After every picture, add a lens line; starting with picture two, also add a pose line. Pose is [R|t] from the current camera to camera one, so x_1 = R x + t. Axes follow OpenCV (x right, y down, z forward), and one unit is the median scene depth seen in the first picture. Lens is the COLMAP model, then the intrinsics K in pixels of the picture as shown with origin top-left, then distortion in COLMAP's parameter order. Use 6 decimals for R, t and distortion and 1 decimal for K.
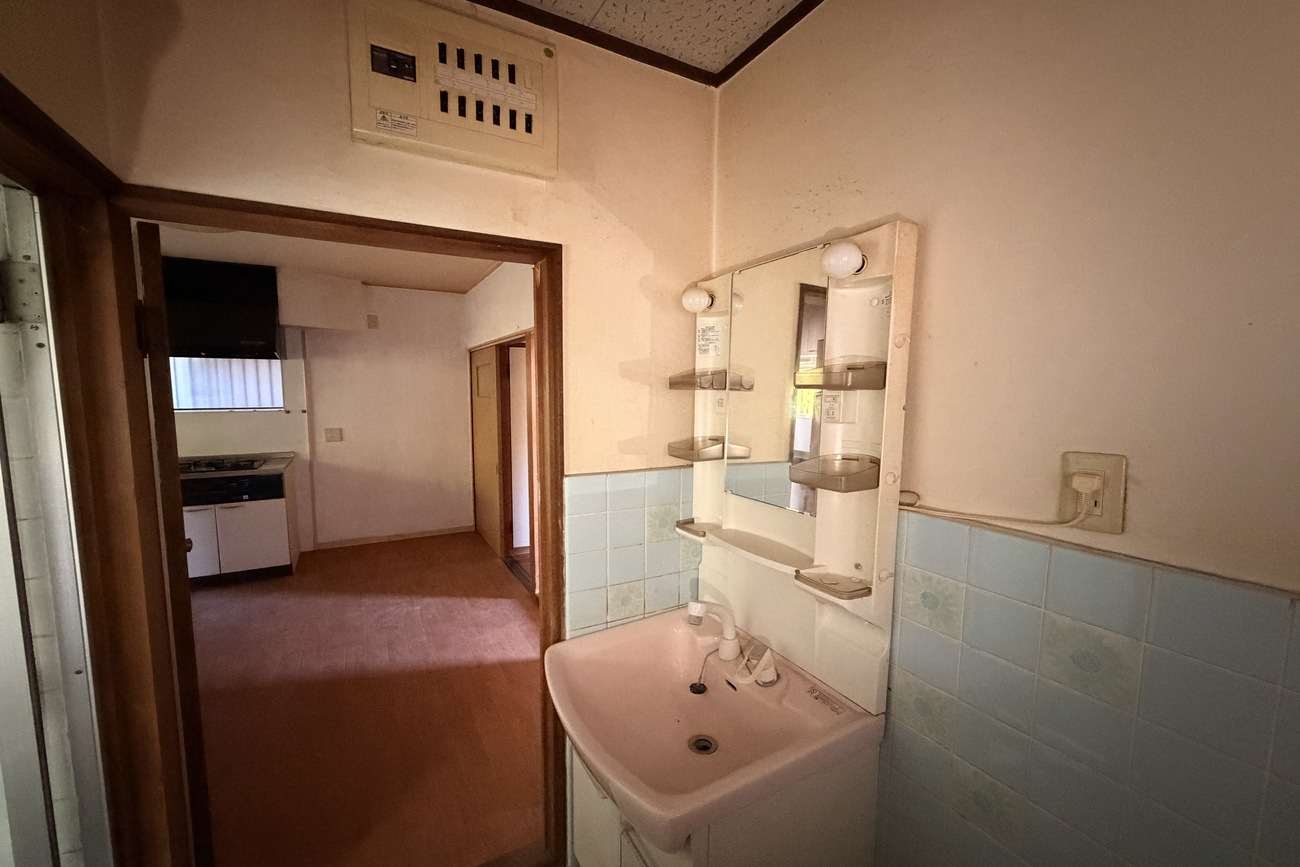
lens RADIAL K [[491.7, 0, 632.2], [0, 491.7, 439.9], [0, 0, 1]] dist [0.000564, -0.000057]
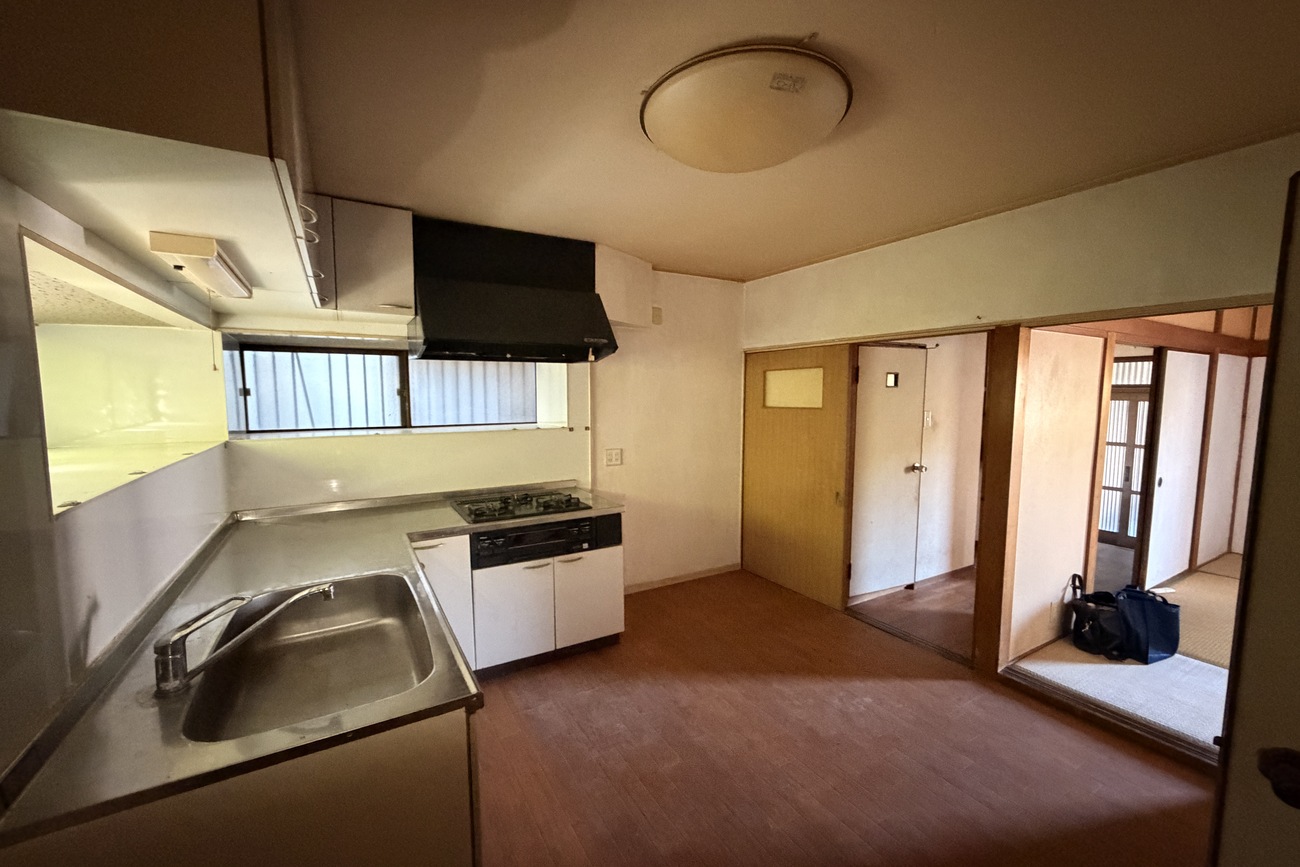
lens RADIAL K [[491.7, 0, 632.2], [0, 491.7, 439.9], [0, 0, 1]] dist [0.000564, -0.000057]
pose [[0.999797, -0.007420, 0.018743, -0.631354], [0.007593, 0.999929, -0.009196, -0.032676], [-0.018673, 0.009337, 0.999782, 0.214048]]
